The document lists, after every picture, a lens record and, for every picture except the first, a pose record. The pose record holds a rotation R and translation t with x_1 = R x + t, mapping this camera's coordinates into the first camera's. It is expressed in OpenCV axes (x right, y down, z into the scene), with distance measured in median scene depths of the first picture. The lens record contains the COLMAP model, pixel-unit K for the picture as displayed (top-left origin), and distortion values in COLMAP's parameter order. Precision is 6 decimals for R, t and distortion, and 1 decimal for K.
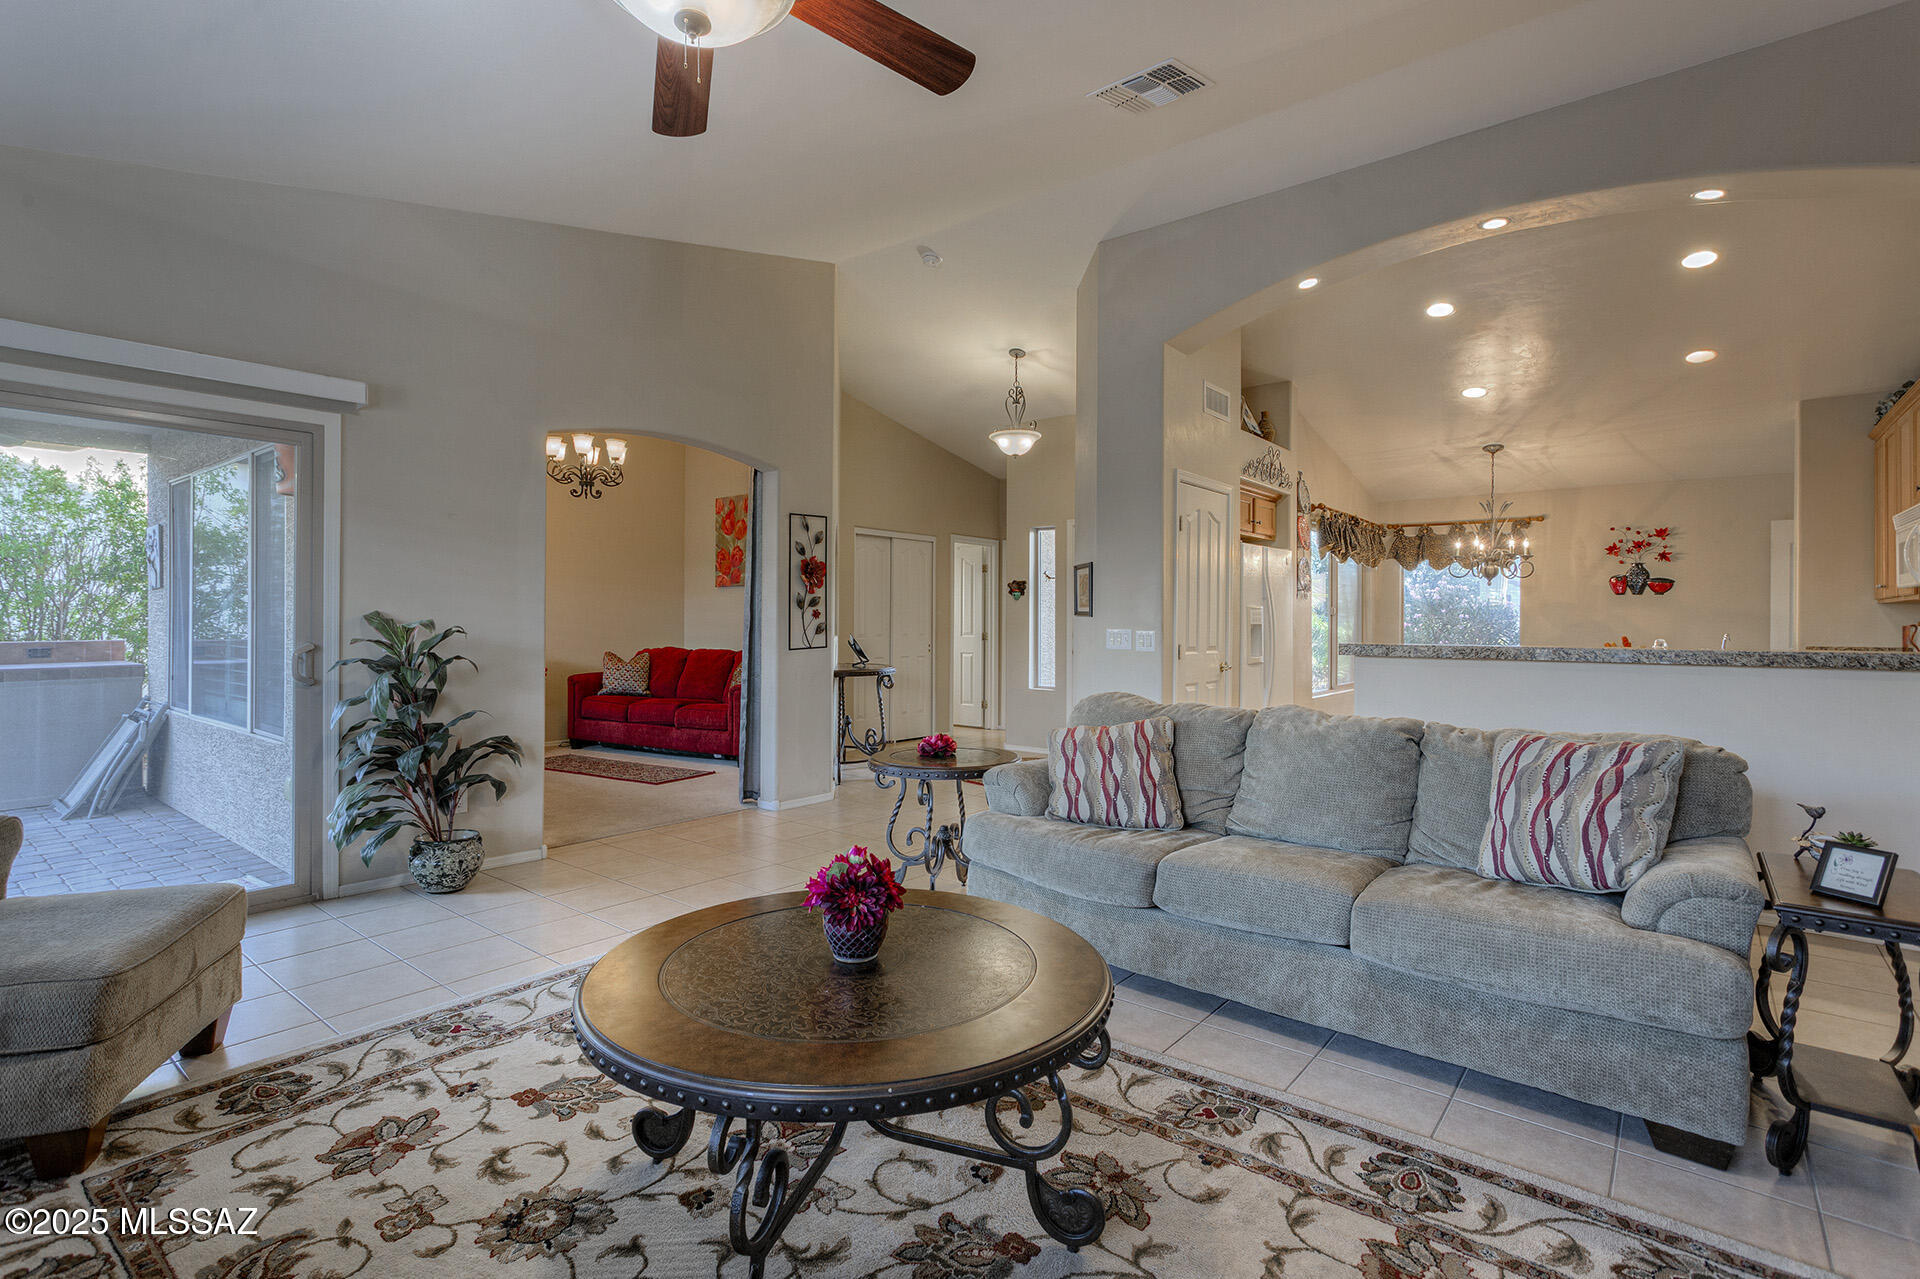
lens RADIAL K [[913.8, 0, 960.1], [0, 913.8, 628.5], [0, 0, 1]] dist [0.001967, 0.000631]
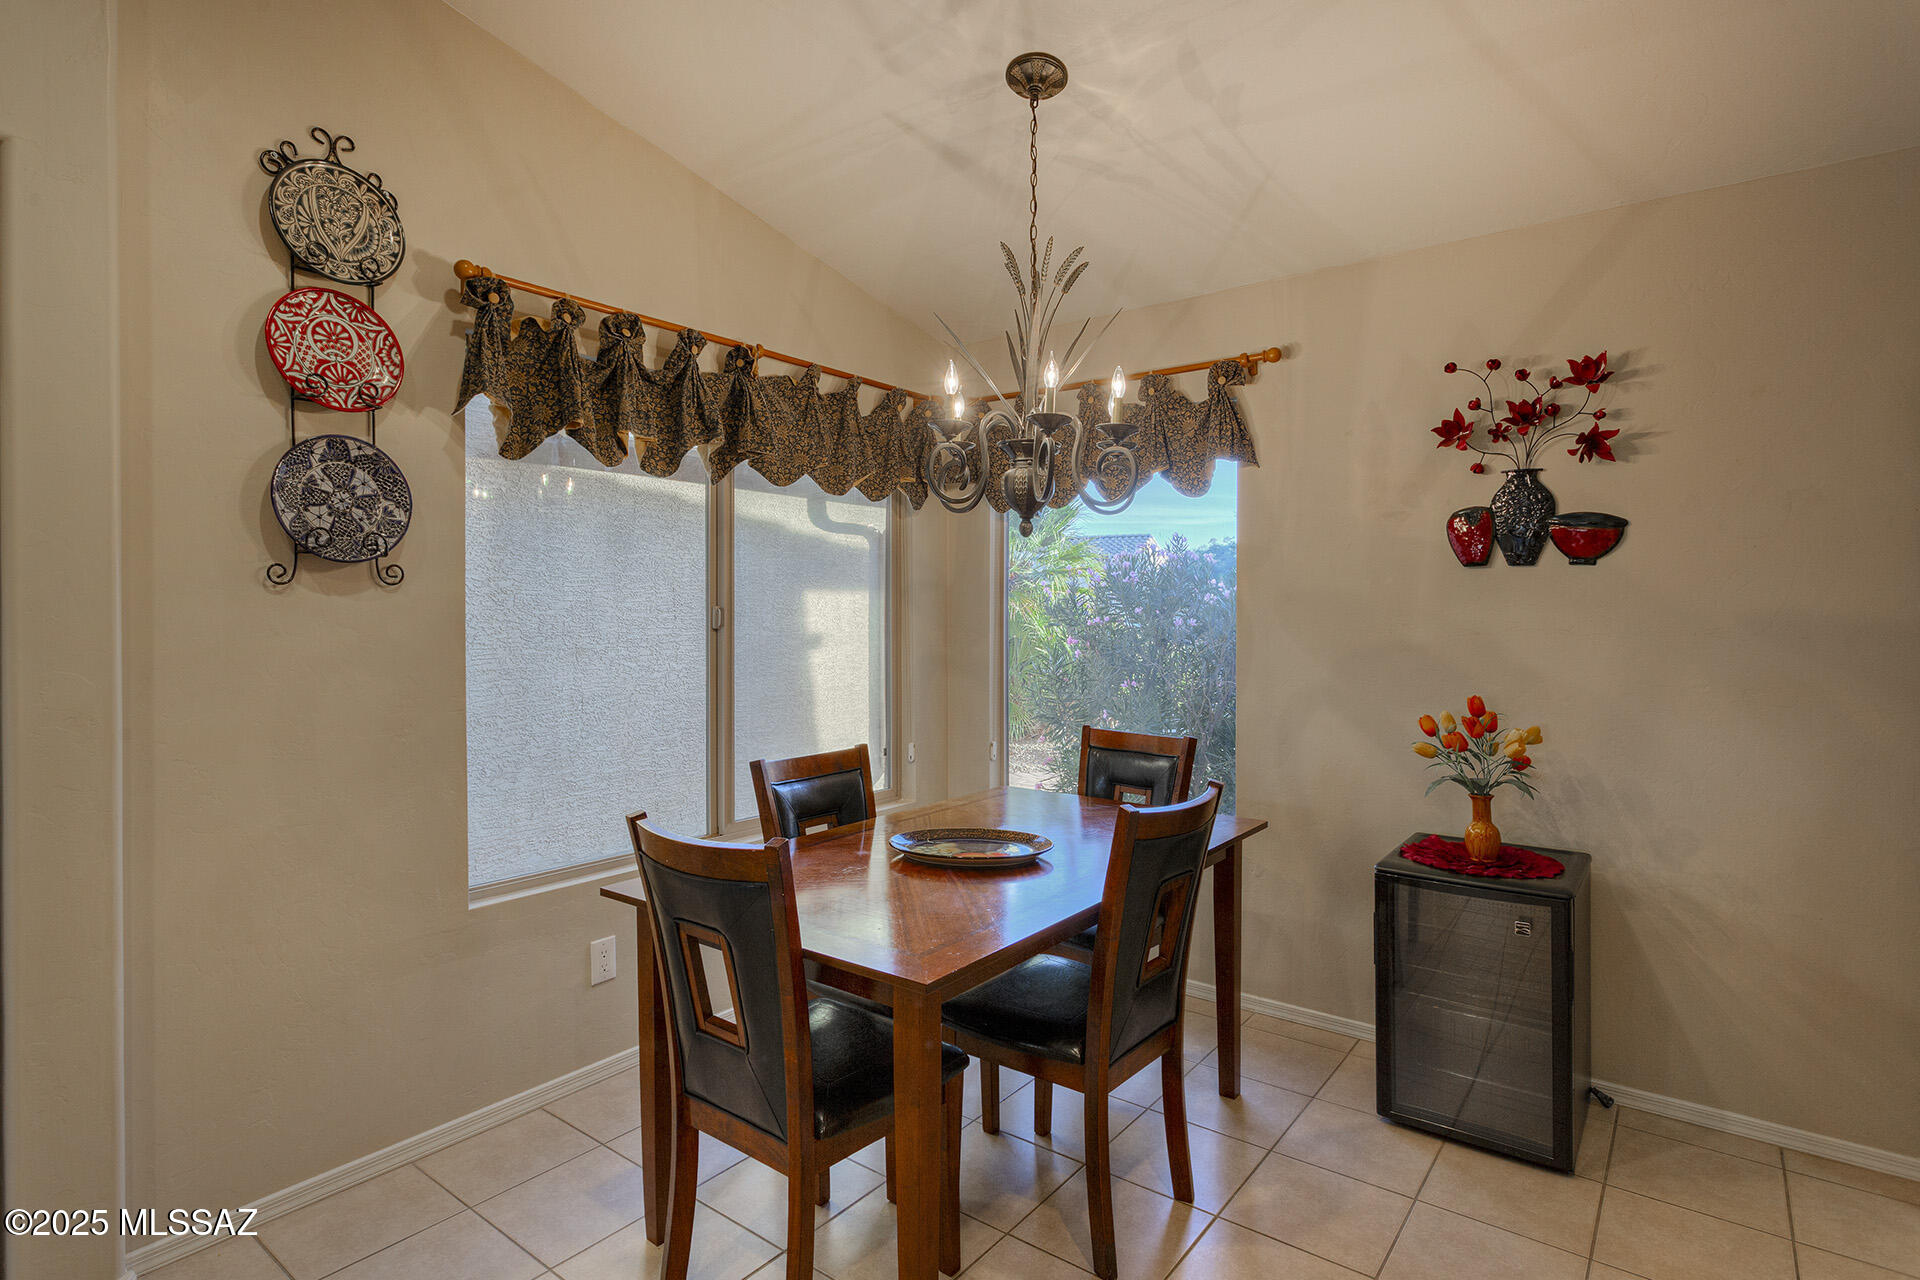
lens RADIAL K [[993.9, 0, 962.5], [0, 993.9, 637.5], [0, 0, 1]] dist [-0.002698, -0.000226]
pose [[0.999677, -0.003130, 0.025226, 1.780908], [0.002954, 0.999971, 0.006978, -0.047671], [-0.025248, -0.006901, 0.999657, 2.175256]]
